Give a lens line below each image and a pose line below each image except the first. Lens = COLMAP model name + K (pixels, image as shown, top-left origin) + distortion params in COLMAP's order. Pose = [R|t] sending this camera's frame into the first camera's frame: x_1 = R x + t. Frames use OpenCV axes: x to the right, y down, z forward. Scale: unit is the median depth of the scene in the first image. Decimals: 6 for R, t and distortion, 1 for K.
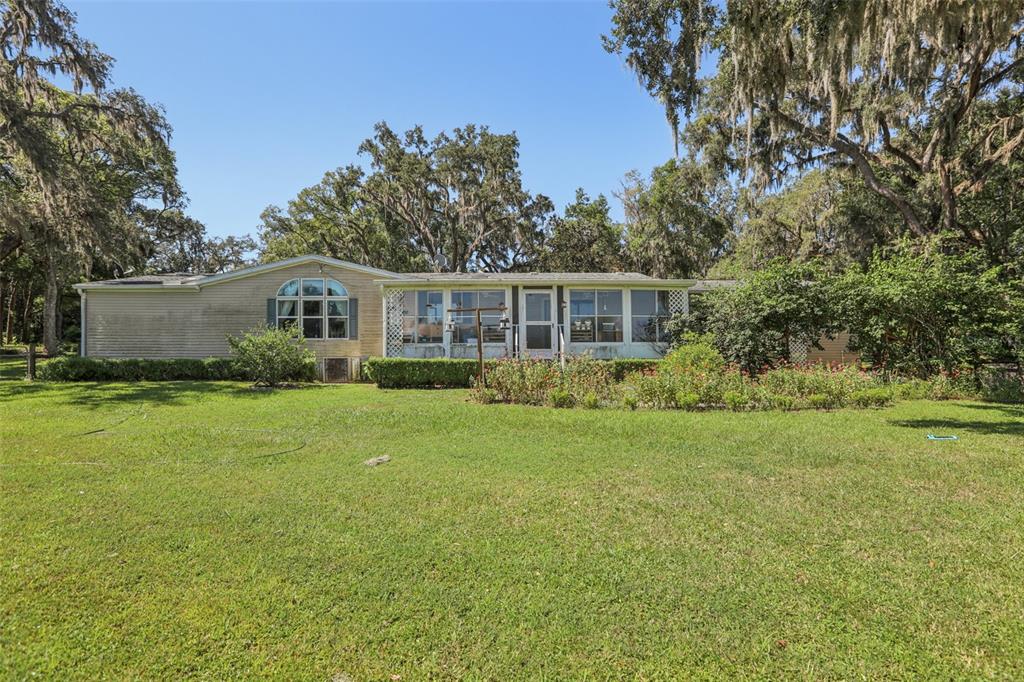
lens RADIAL K [[467.9, 0, 507.9], [0, 467.9, 338.5], [0, 0, 1]] dist [-0.023201, 0.003682]
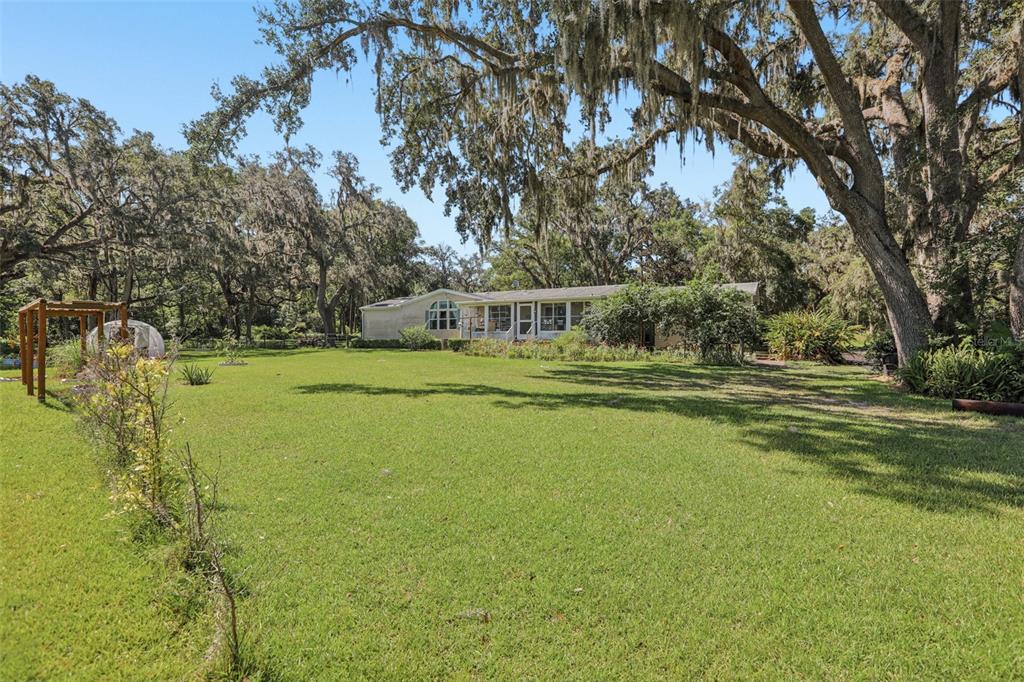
lens RADIAL K [[467.9, 0, 515.2], [0, 467.9, 340.8], [0, 0, 1]] dist [-0.023201, 0.003682]
pose [[0.859468, 0.005436, -0.511160, 0.998026], [0.014342, 0.999293, 0.034741, -0.018826], [0.510988, -0.037190, 0.858783, -0.677444]]
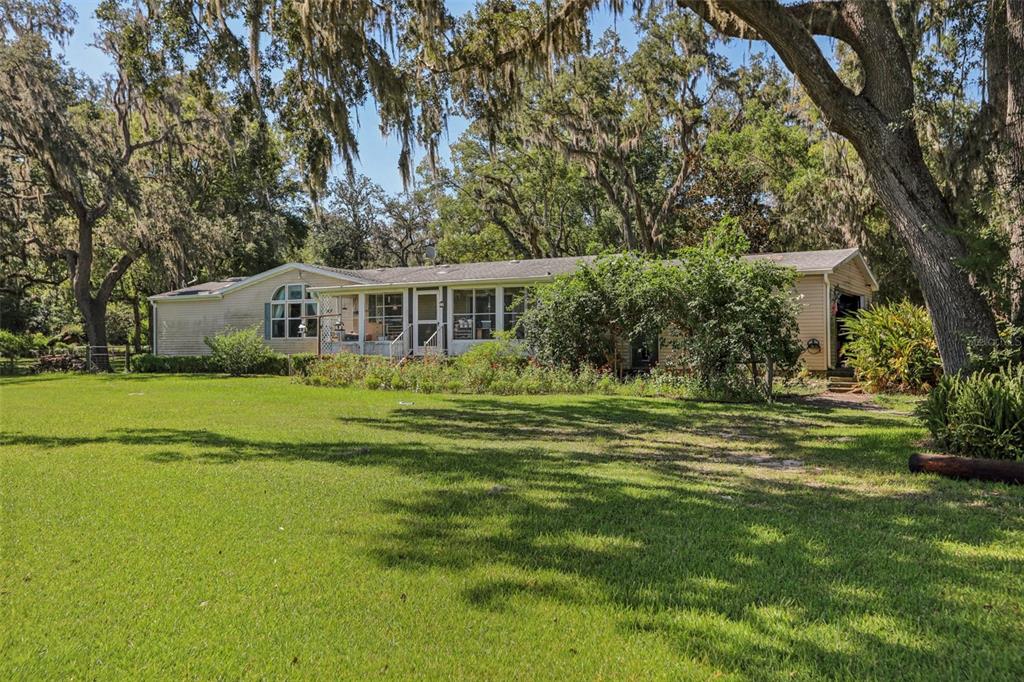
lens RADIAL K [[926.8, 0, 509.6], [0, 926.8, 335.1], [0, 0, 1]] dist [0.048058, 0.021098]
pose [[0.843967, -0.009352, -0.536313, 1.323046], [0.016374, 0.999831, 0.008332, -0.017488], [0.536145, -0.015813, 0.843978, -0.665351]]
